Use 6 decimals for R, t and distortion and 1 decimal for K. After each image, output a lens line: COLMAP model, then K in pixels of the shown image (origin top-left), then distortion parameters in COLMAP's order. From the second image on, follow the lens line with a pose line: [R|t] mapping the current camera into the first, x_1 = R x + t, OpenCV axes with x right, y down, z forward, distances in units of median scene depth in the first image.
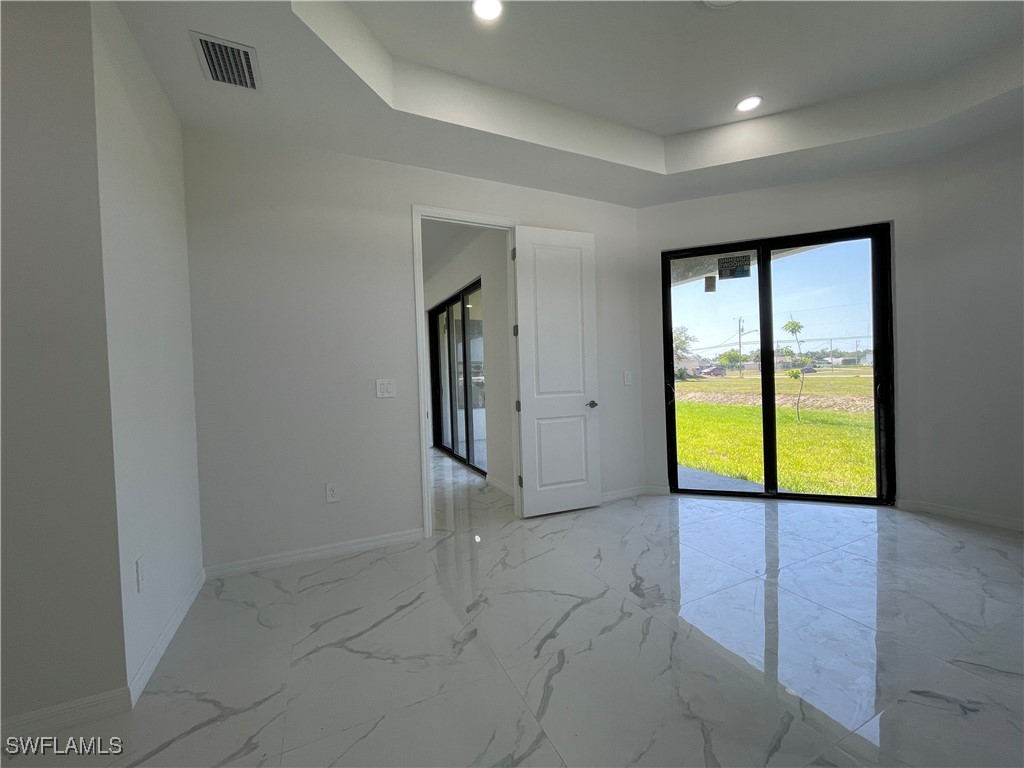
lens RADIAL K [[414.9, 0, 513.0], [0, 414.9, 383.9], [0, 0, 1]] dist [-0.002173, 0.001174]
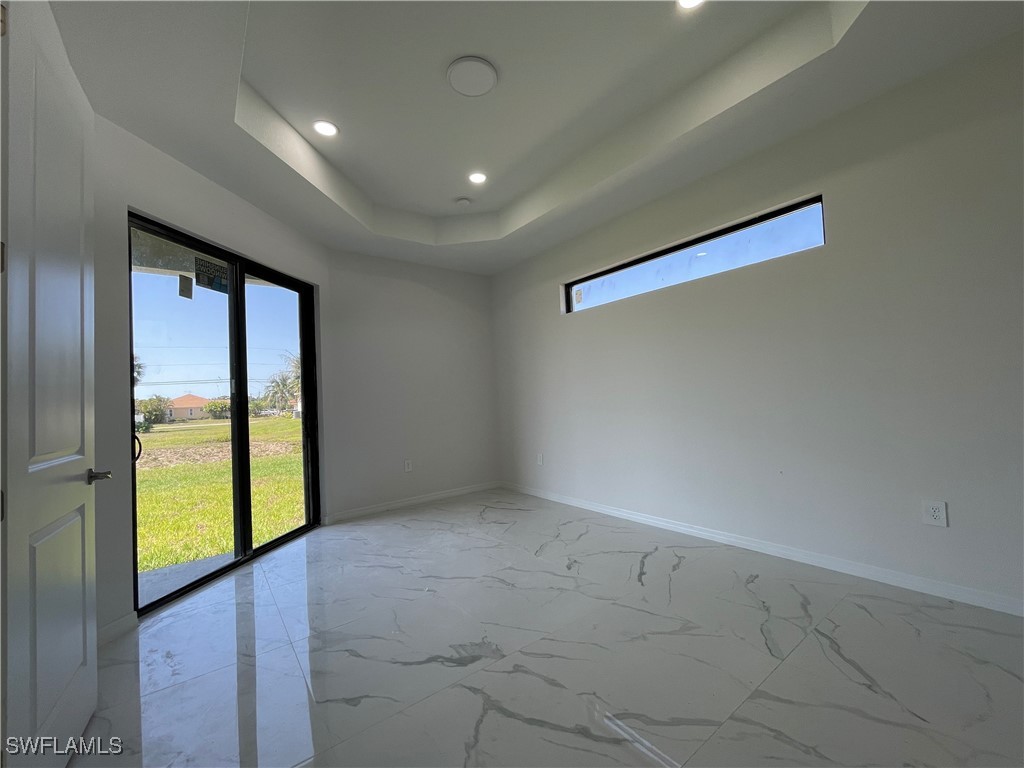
lens RADIAL K [[414.9, 0, 519.5], [0, 414.9, 379.9], [0, 0, 1]] dist [-0.002173, 0.001174]
pose [[-0.202508, 0.085086, 0.975577, -0.337209], [0.080059, 0.994322, -0.070103, 0.014155], [-0.976003, 0.063908, -0.208170, 0.629515]]
